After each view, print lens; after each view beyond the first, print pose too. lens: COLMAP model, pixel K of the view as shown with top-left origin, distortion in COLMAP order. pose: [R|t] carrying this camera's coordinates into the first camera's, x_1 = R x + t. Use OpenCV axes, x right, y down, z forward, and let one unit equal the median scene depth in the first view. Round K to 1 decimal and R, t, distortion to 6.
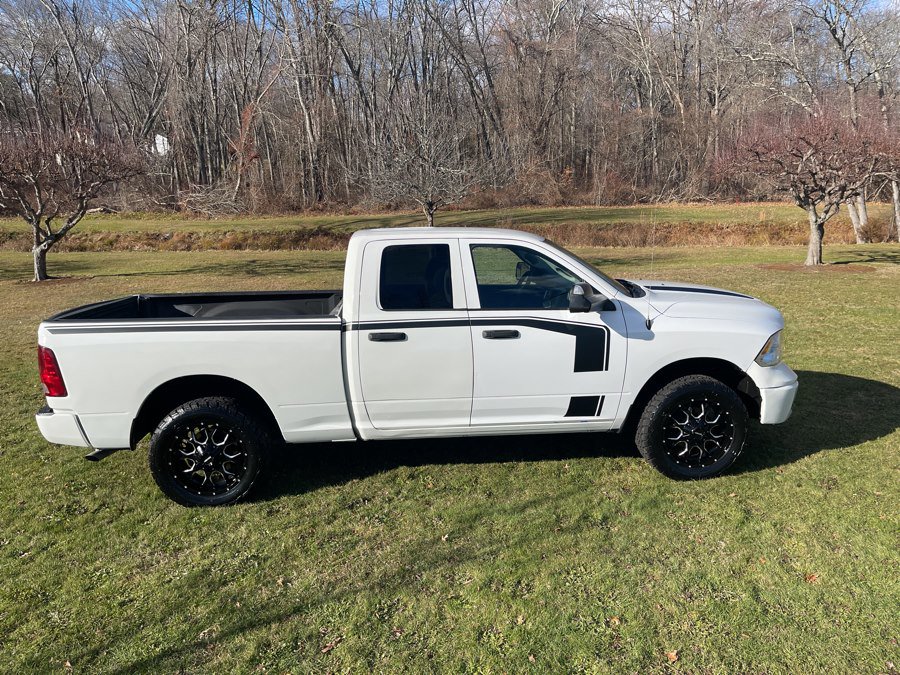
lens RADIAL K [[673.5, 0, 451.4], [0, 673.5, 338.3], [0, 0, 1]] dist [0.088666, -0.127514]
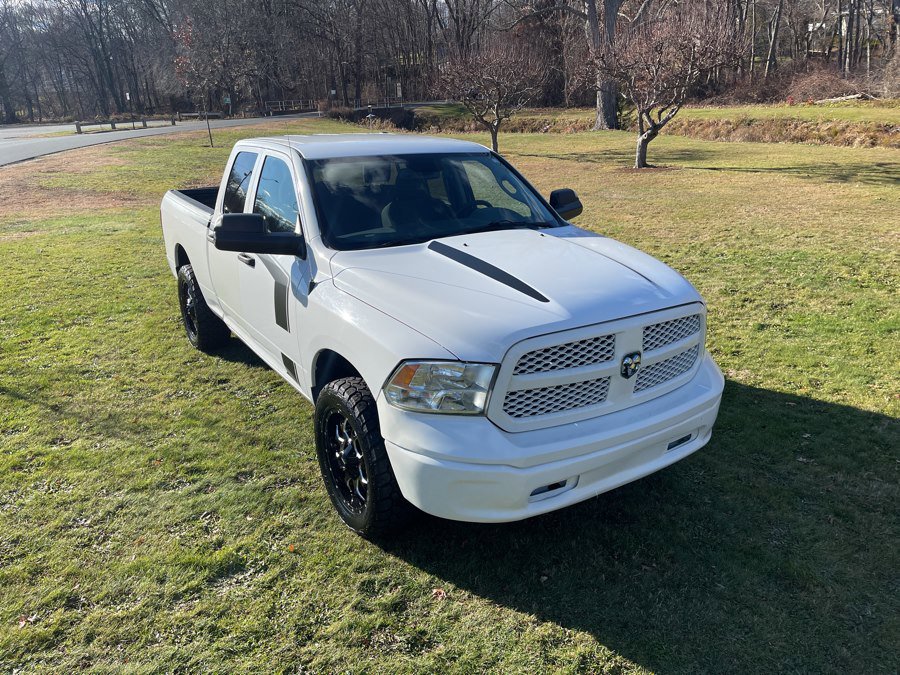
lens RADIAL K [[673.5, 0, 451.4], [0, 673.5, 338.3], [0, 0, 1]] dist [0.088666, -0.127514]
pose [[0.453793, 0.295067, -0.840837, 0.265686], [-0.158326, 0.955272, 0.249777, -0.047700], [0.876929, 0.019779, 0.480213, 0.209683]]
